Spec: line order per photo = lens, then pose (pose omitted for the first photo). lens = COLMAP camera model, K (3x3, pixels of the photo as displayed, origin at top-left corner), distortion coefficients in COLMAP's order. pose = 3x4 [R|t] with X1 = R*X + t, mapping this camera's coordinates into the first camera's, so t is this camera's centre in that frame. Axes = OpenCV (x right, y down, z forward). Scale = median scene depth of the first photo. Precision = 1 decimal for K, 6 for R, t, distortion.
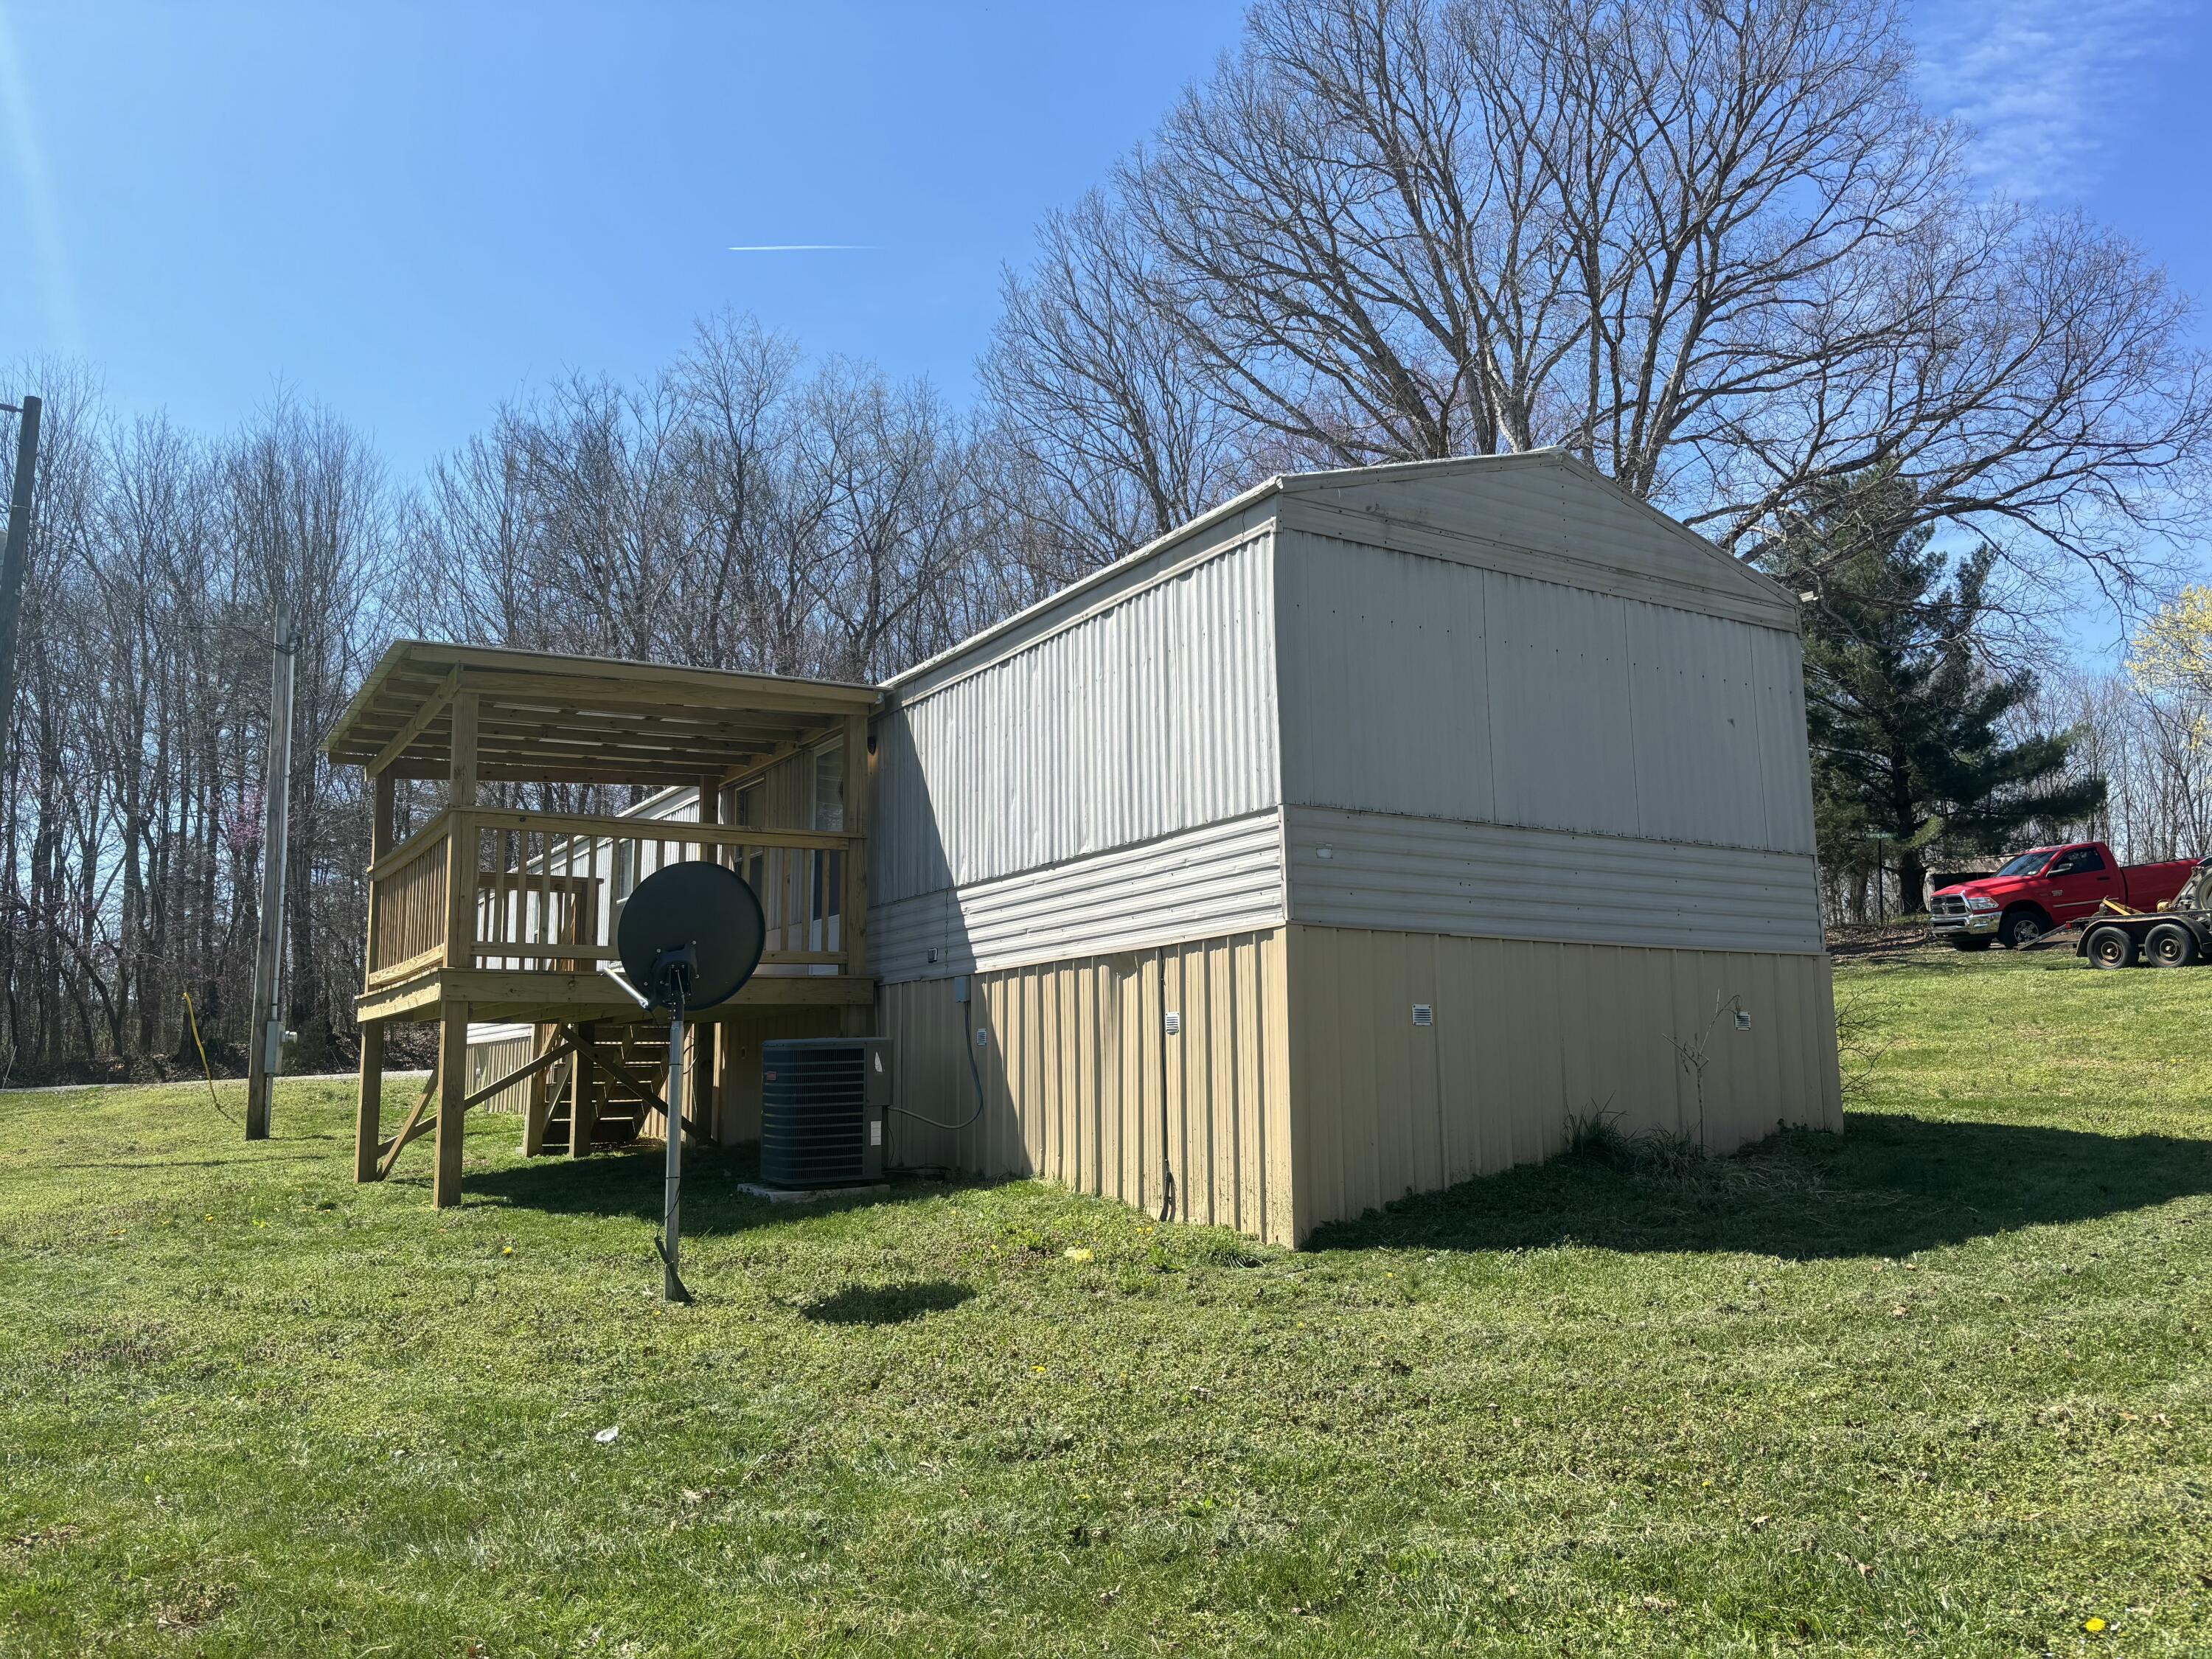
lens RADIAL K [[1678.4, 0, 1106.0], [0, 1678.4, 829.5], [0, 0, 1]] dist [0.041731, -0.000240]
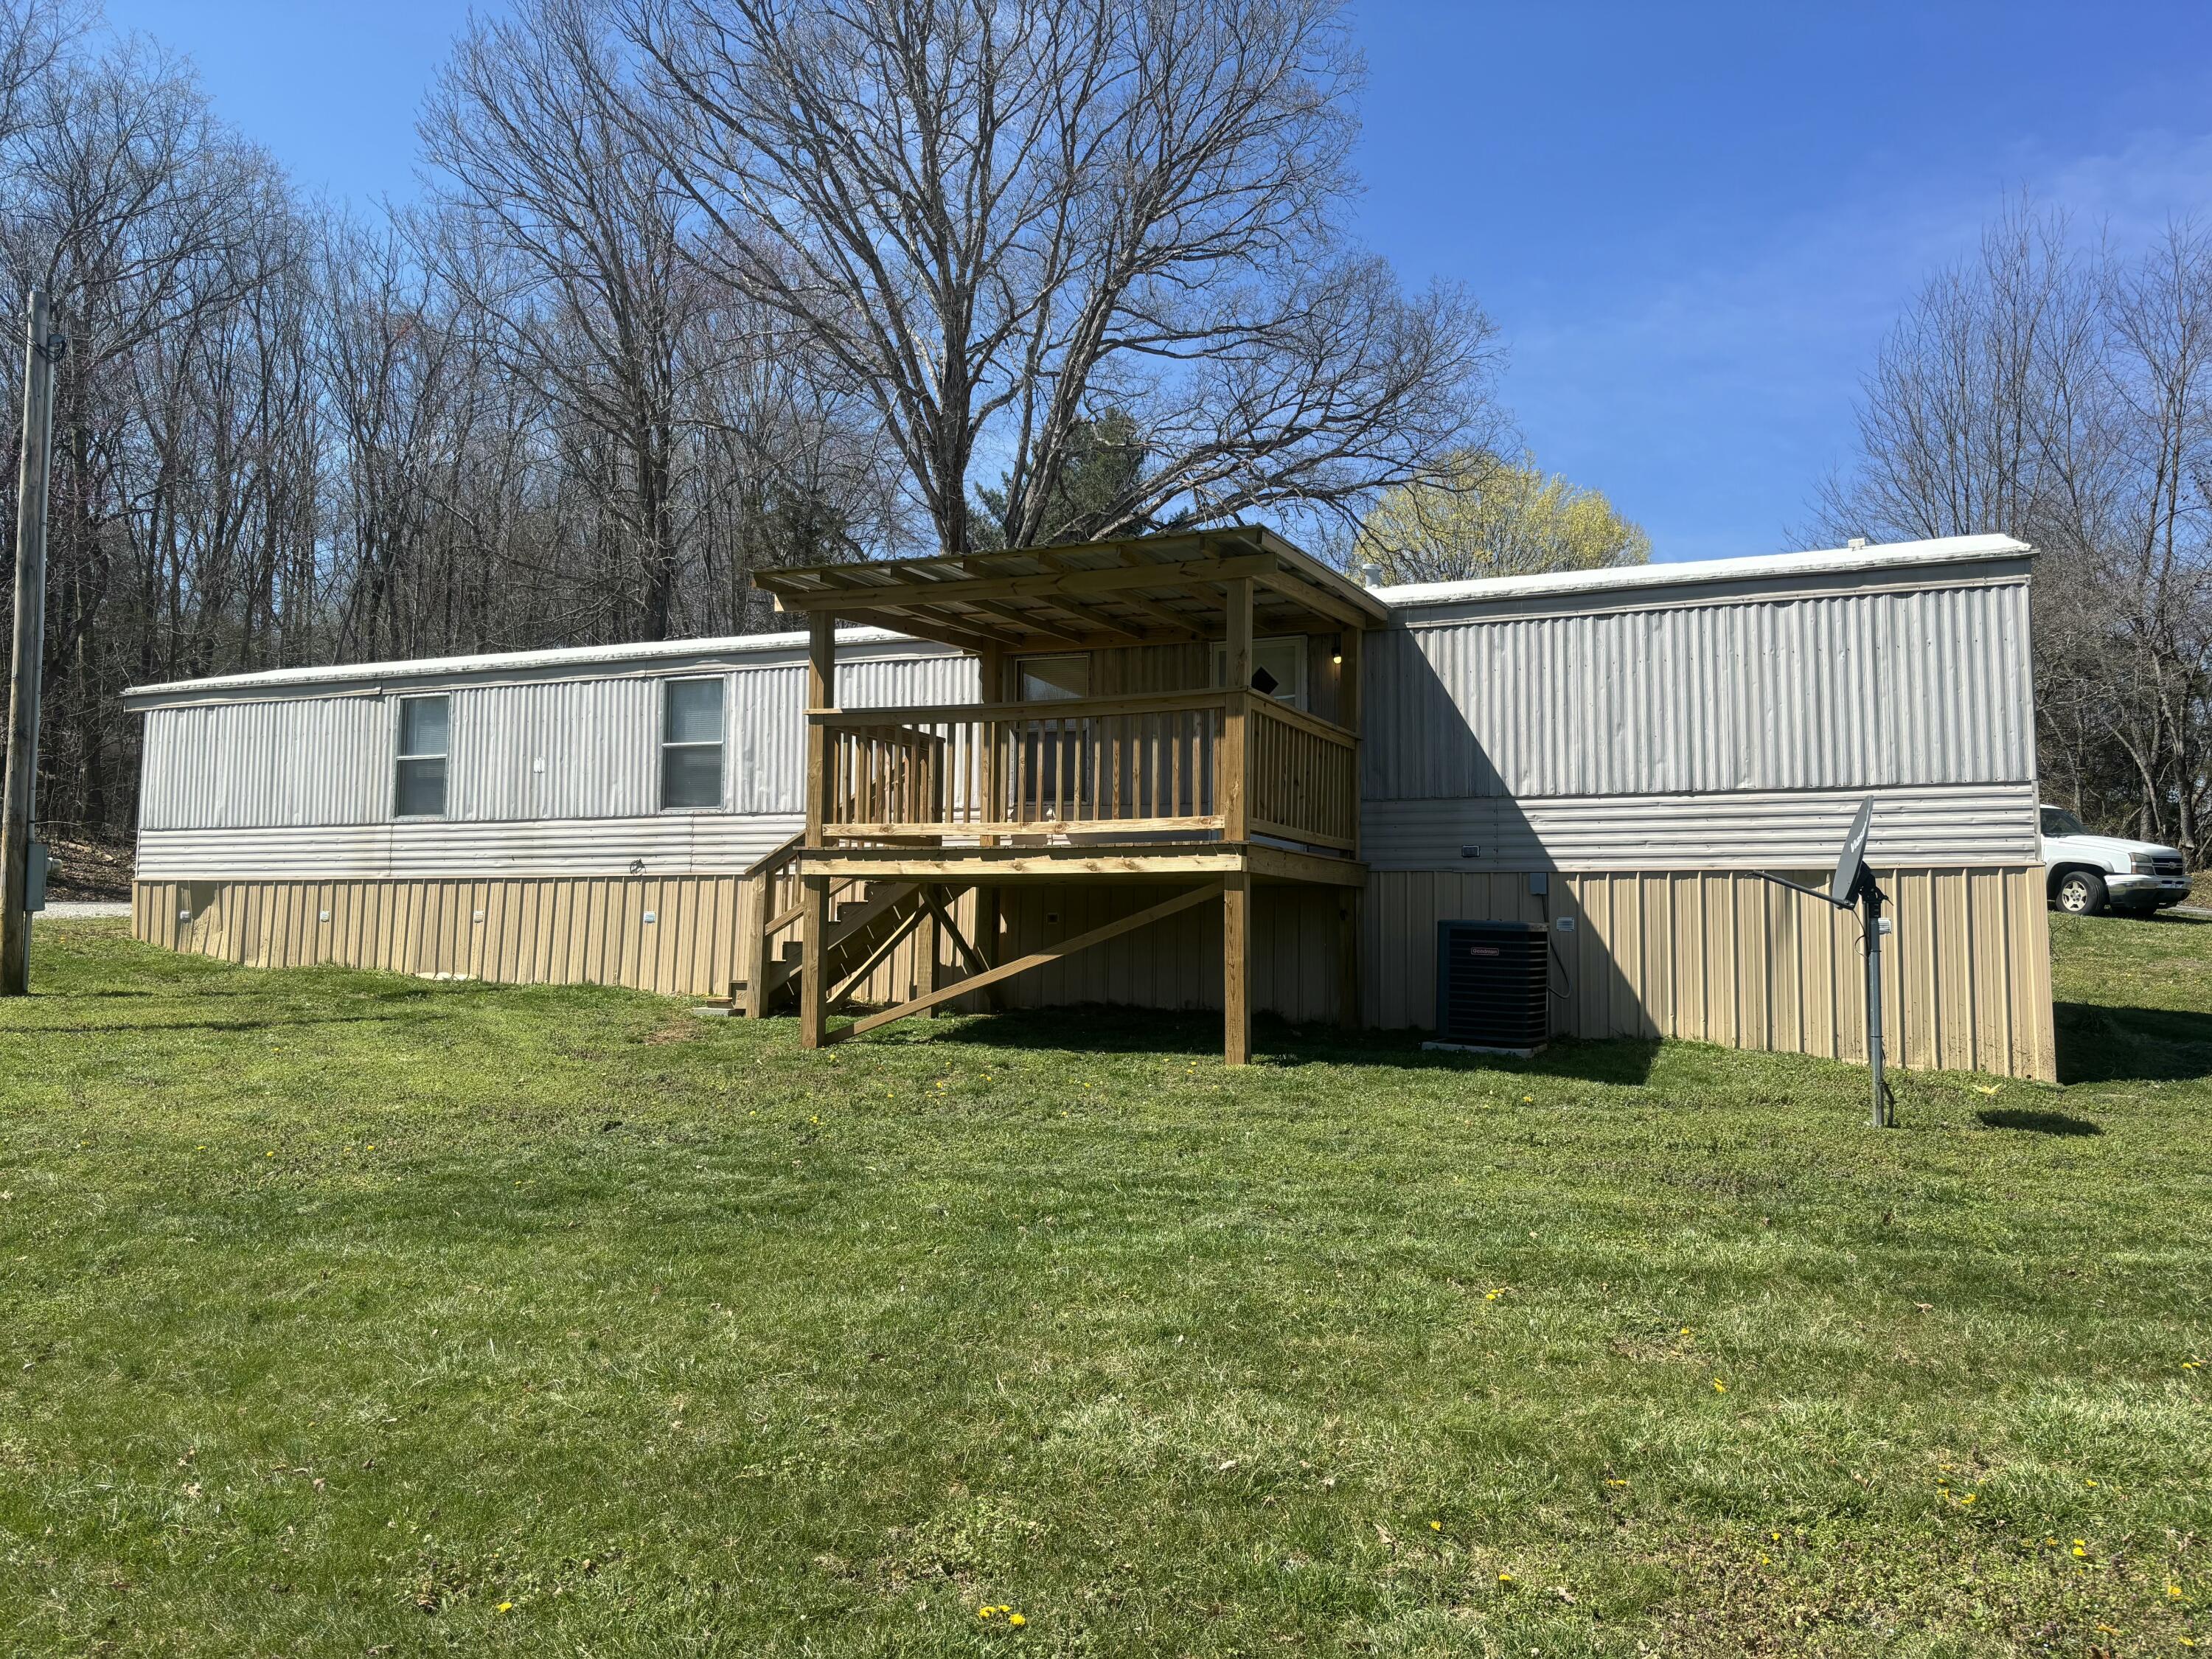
lens RADIAL K [[1739.5, 0, 1107.8], [0, 1739.5, 792.5], [0, 0, 1]] dist [0.005639, 0.000627]
pose [[0.825964, 0.079749, 0.558053, -1.085043], [-0.109788, 0.993744, 0.020483, 0.041241], [-0.552928, -0.078185, 0.829553, 0.159994]]
